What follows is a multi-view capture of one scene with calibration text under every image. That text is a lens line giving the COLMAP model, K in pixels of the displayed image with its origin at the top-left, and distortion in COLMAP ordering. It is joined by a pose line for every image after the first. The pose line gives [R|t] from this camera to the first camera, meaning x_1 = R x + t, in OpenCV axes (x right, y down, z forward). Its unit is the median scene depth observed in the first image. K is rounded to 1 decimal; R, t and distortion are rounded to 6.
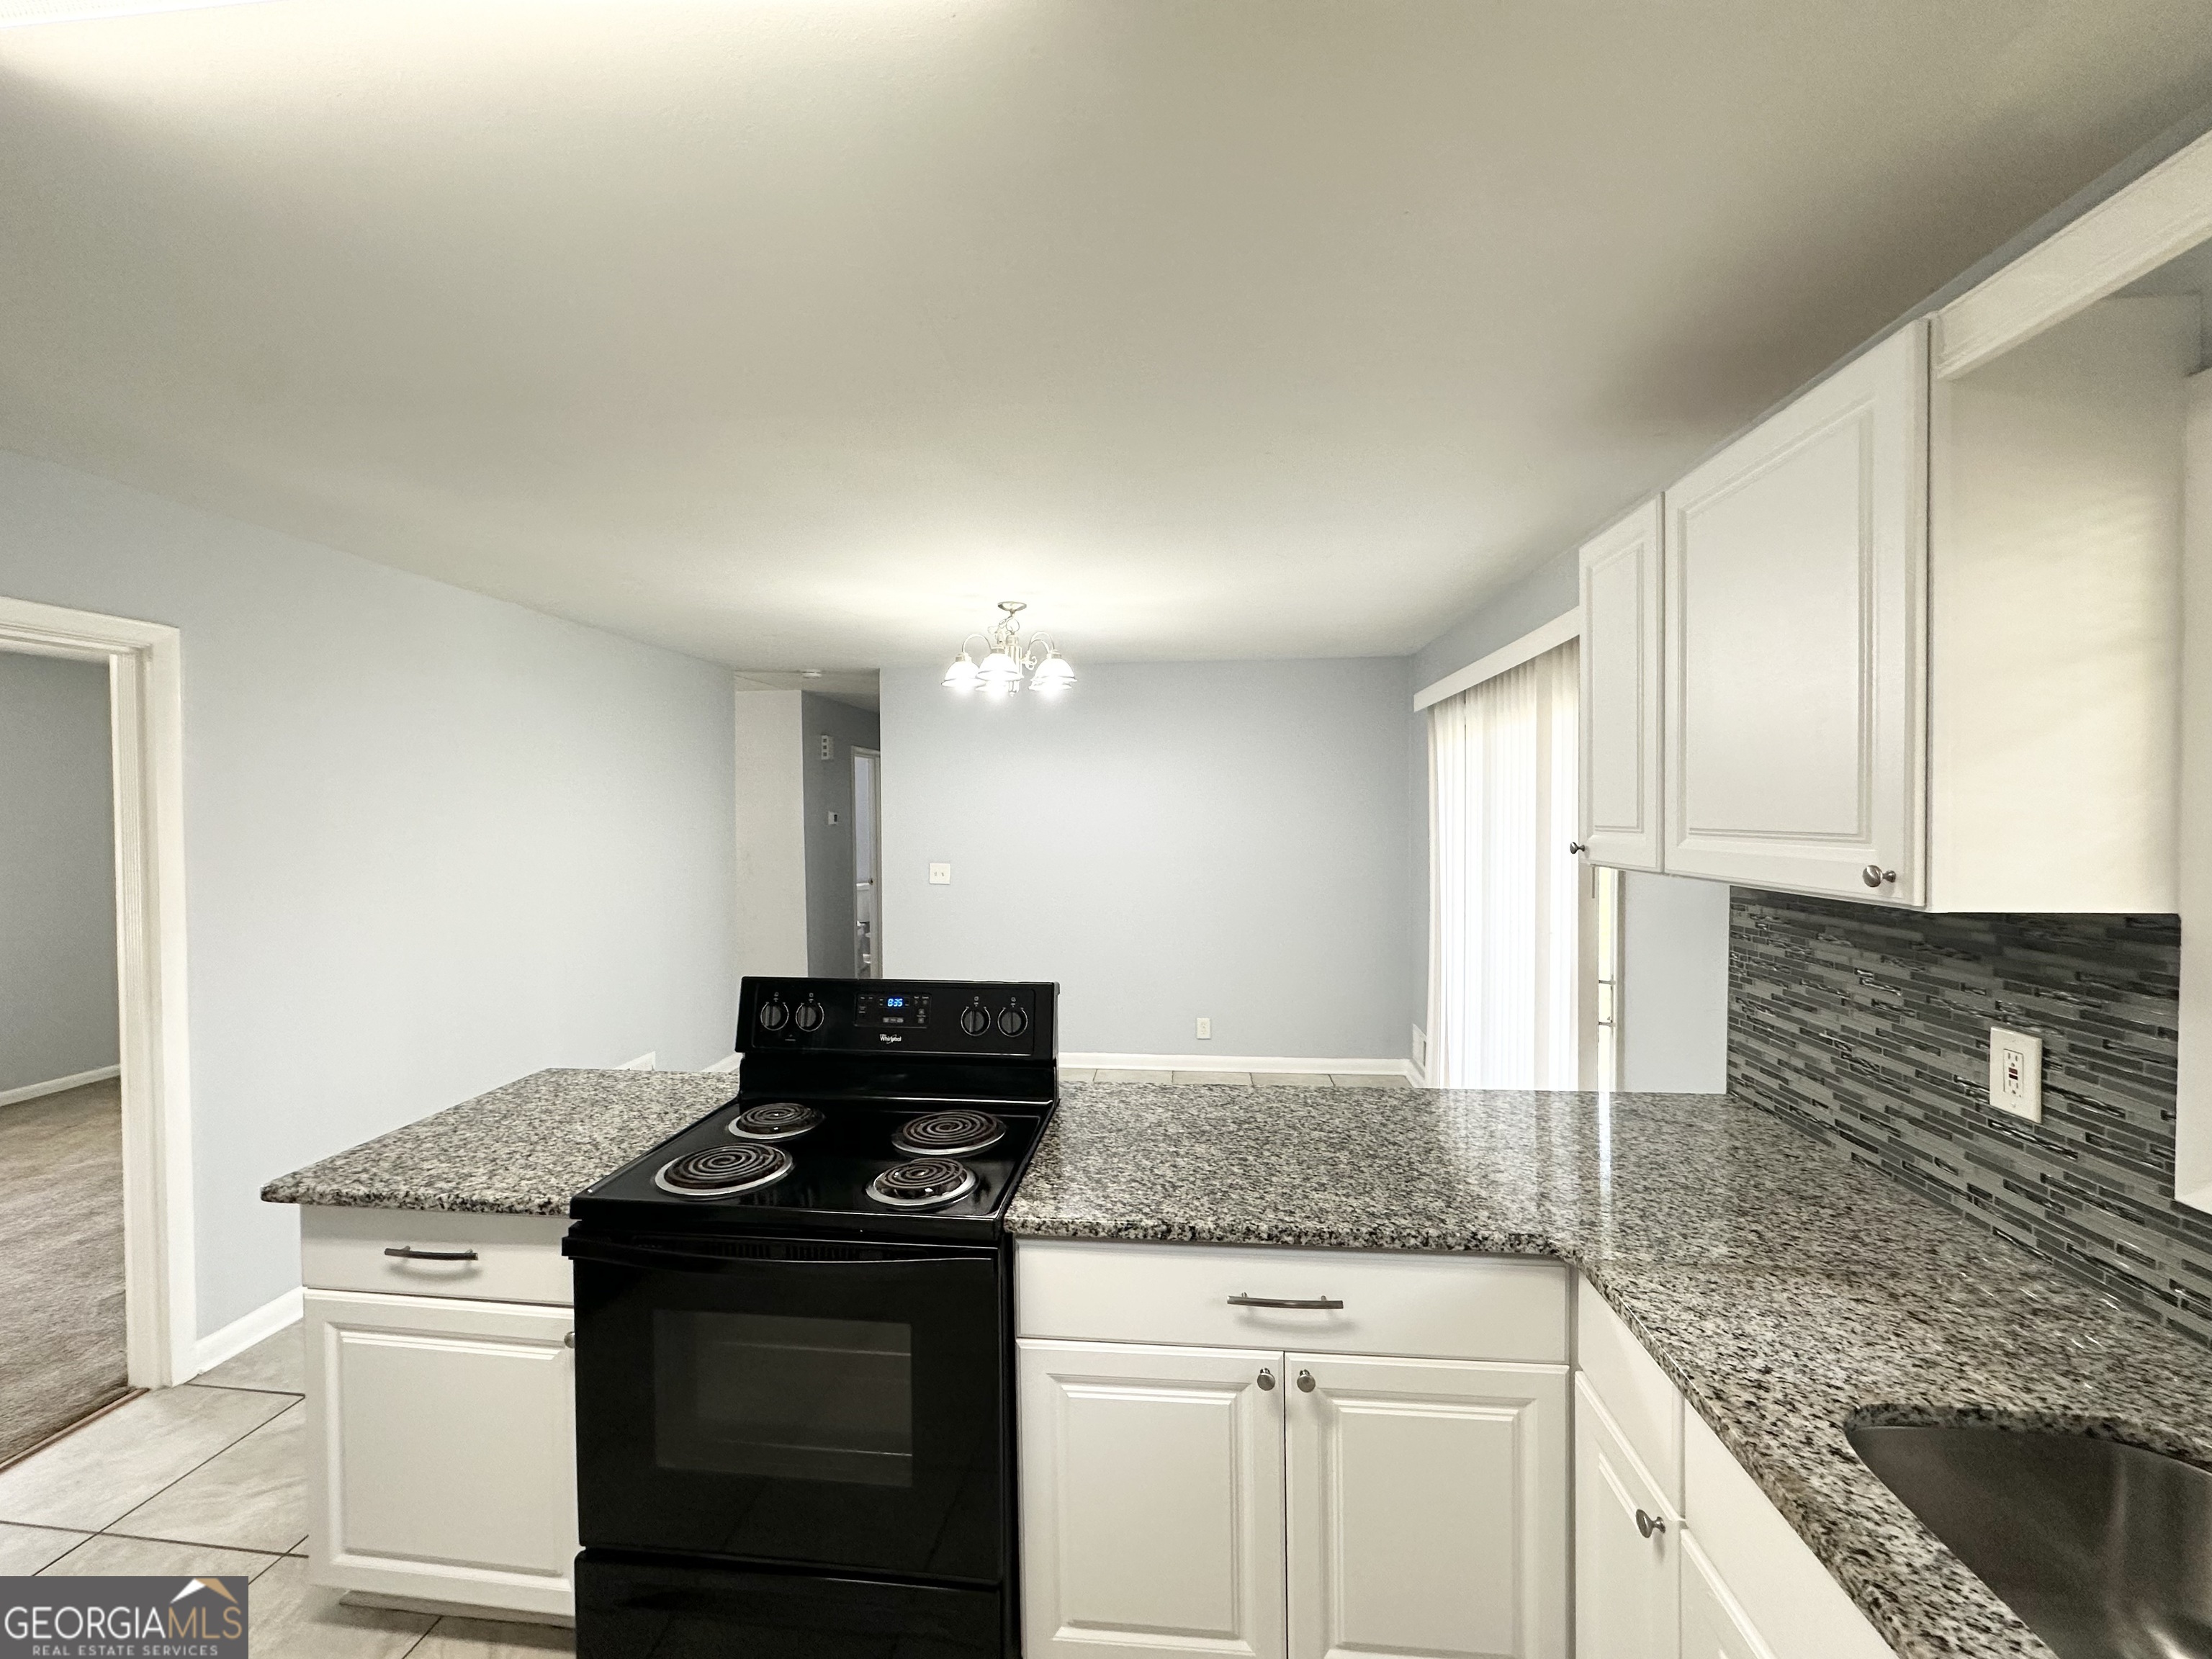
lens RADIAL K [[878.1, 0, 1106.0], [0, 878.1, 829.5], [0, 0, 1]] dist [0.000450, 0.000135]
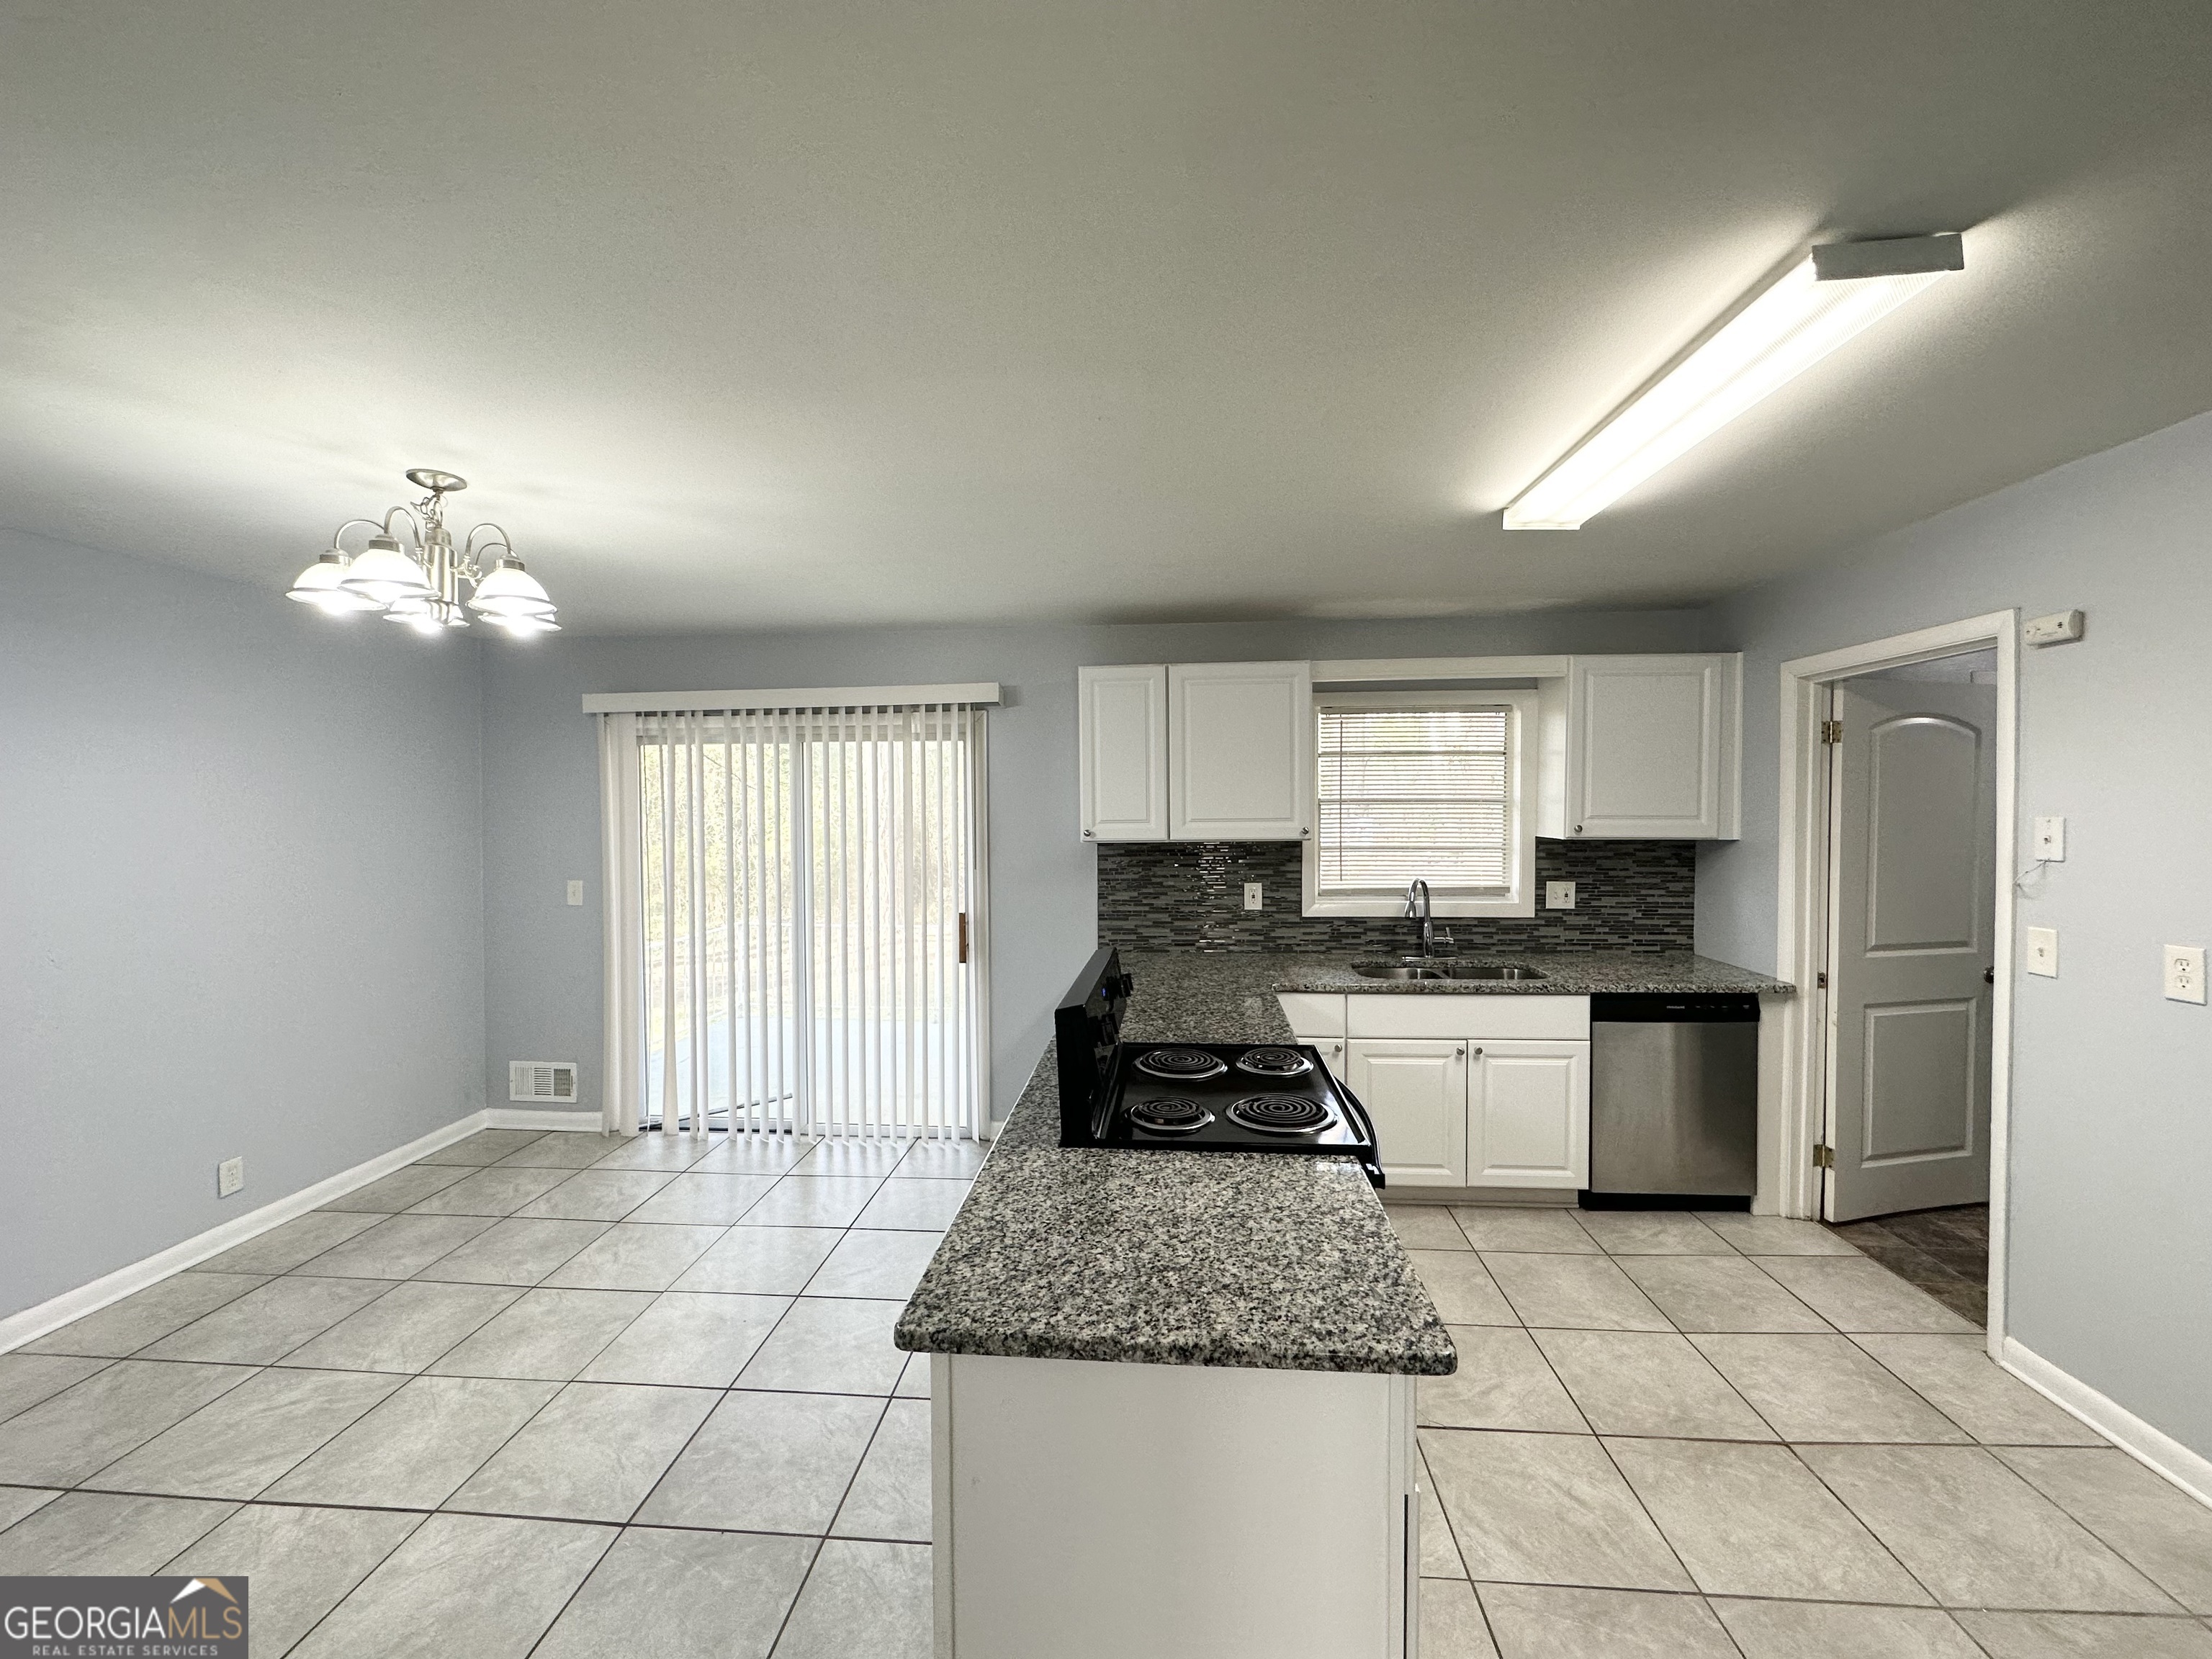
lens RADIAL K [[879.7, 0, 1106.0], [0, 879.7, 829.5], [0, 0, 1]] dist [-0.004530, 0.001003]
pose [[-0.020632, -0.018845, 0.999610, -1.630778], [0.031226, 0.999322, 0.019484, -0.025350], [-0.999299, 0.031616, -0.020030, 1.269760]]
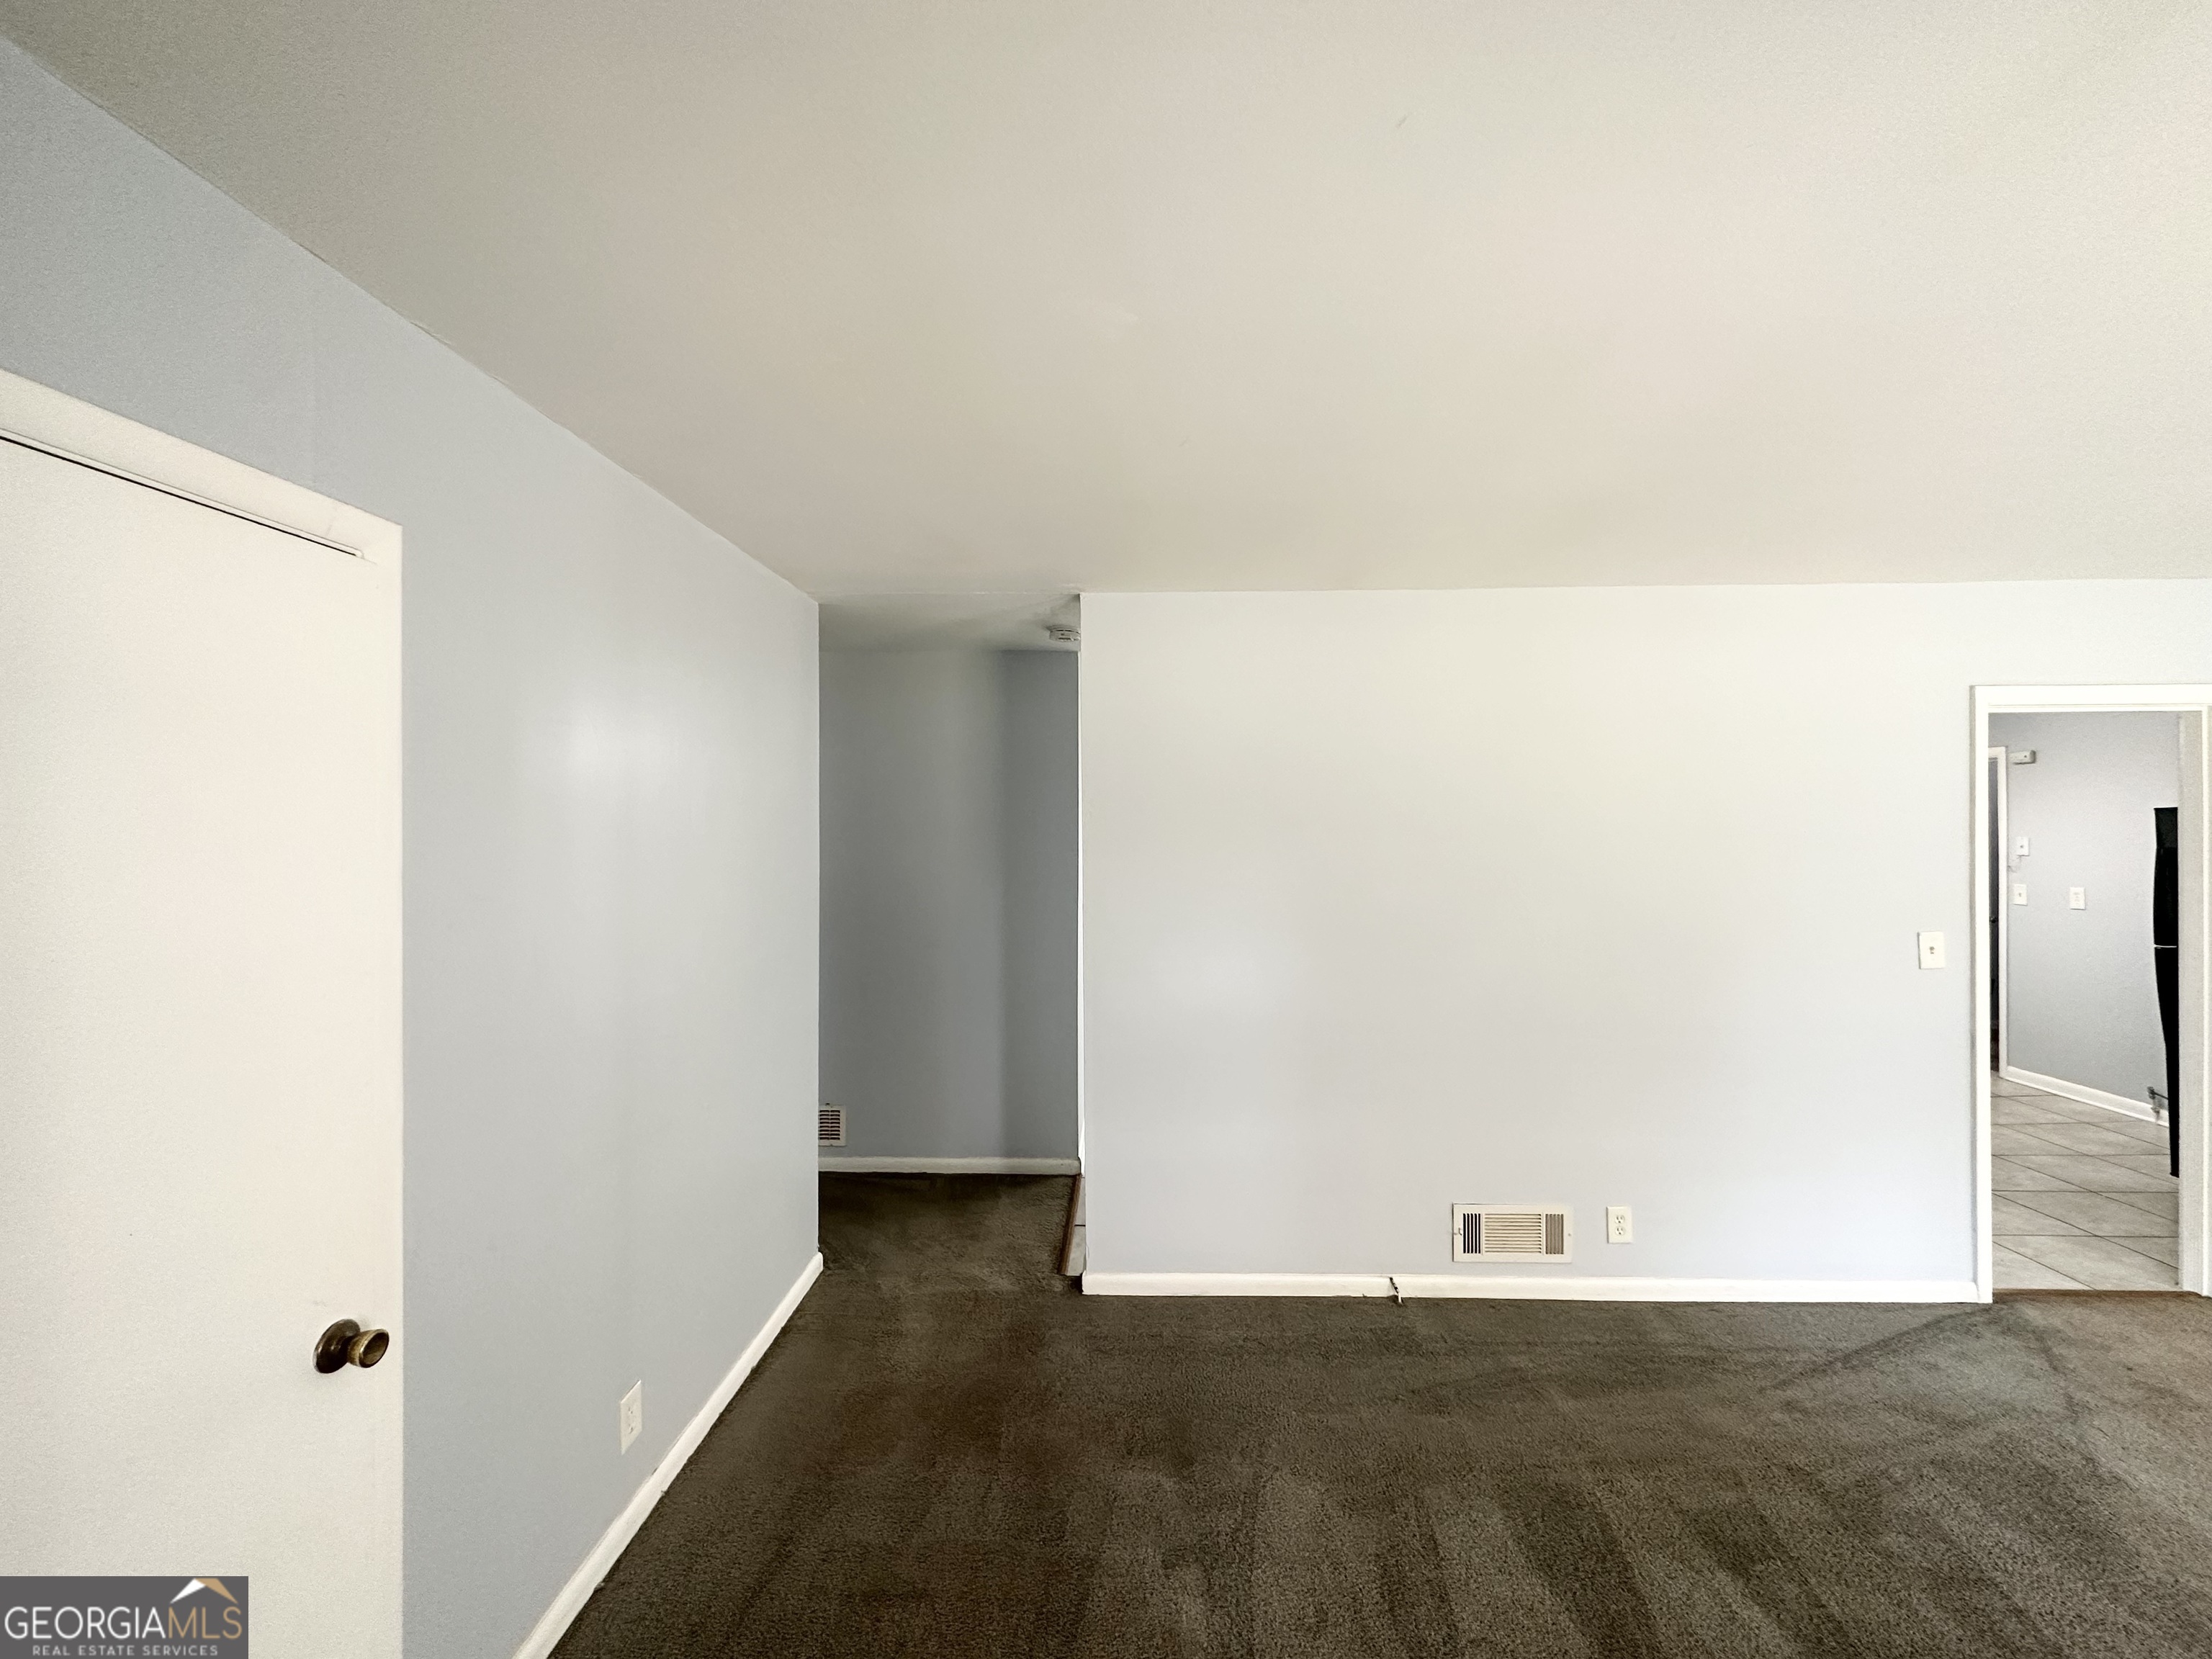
lens RADIAL K [[879.7, 0, 1106.0], [0, 879.7, 829.5], [0, 0, 1]] dist [-0.004530, 0.001003]
pose [[-0.063842, 0.003599, 0.997954, -3.337961], [0.028883, 0.999581, -0.001758, -0.092158], [-0.997542, 0.028711, -0.063919, 3.391756]]
